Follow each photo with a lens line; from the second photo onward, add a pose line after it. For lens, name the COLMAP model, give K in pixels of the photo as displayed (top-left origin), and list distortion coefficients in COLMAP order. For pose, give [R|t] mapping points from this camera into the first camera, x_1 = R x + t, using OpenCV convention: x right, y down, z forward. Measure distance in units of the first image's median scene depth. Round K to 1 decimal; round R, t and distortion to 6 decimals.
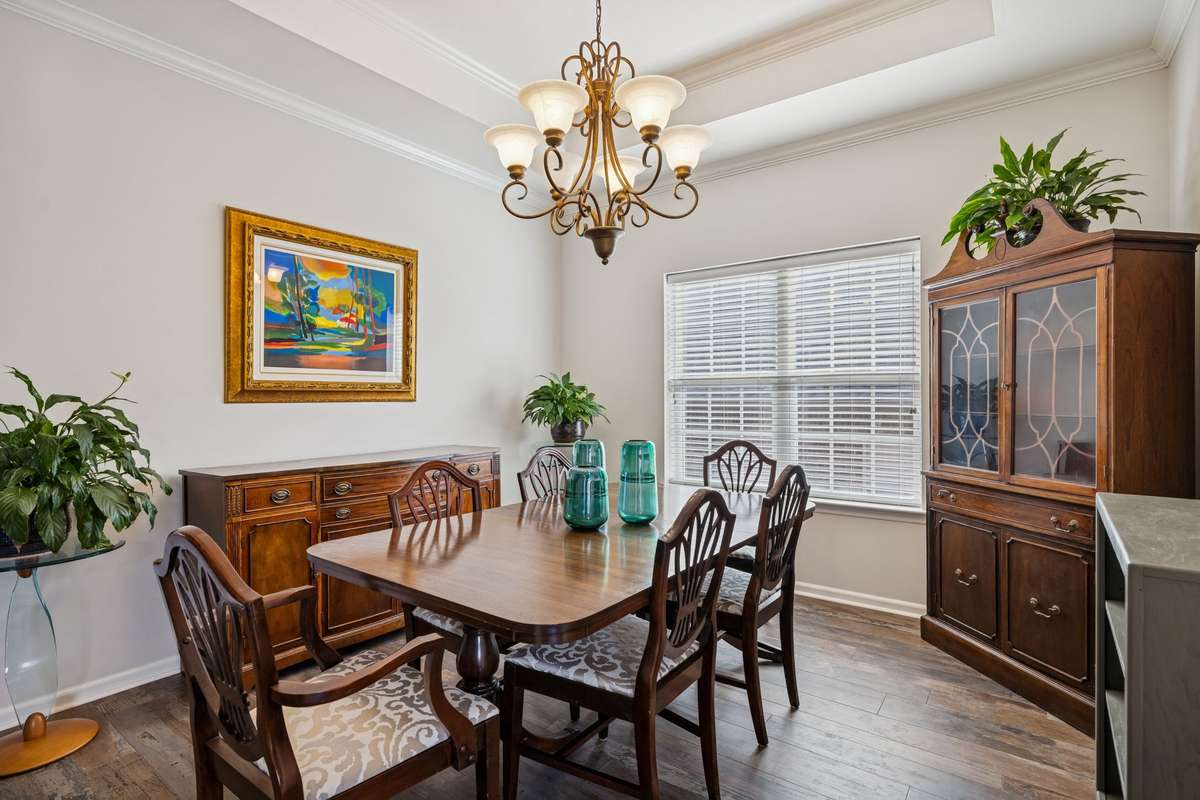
lens RADIAL K [[597.6, 0, 600.8], [0, 597.6, 397.1], [0, 0, 1]] dist [-0.007314, -0.000350]
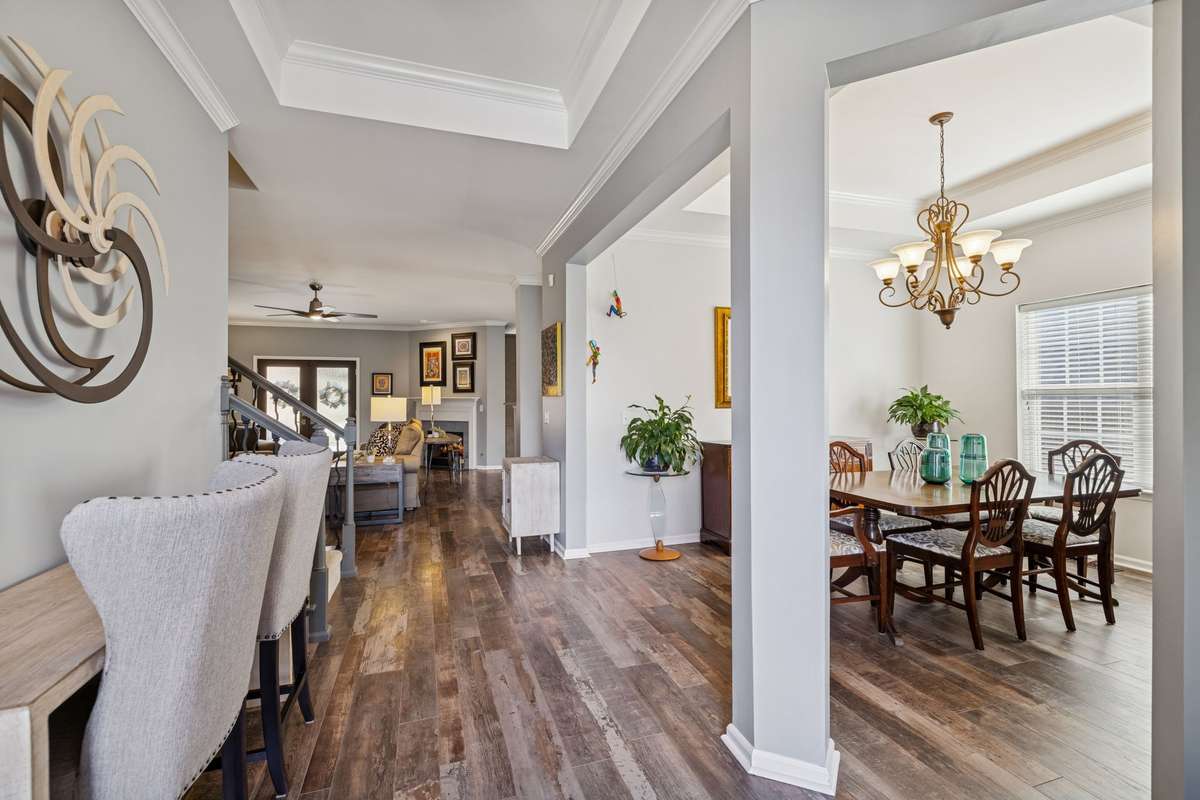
lens RADIAL K [[539.4, 0, 594.6], [0, 539.4, 393.2], [0, 0, 1]] dist [0.008703, 0.000294]
pose [[0.818743, -0.008157, -0.574102, 0.064296], [0.003731, 0.999954, -0.008887, -0.029989], [0.574147, 0.005135, 0.818736, -0.802633]]
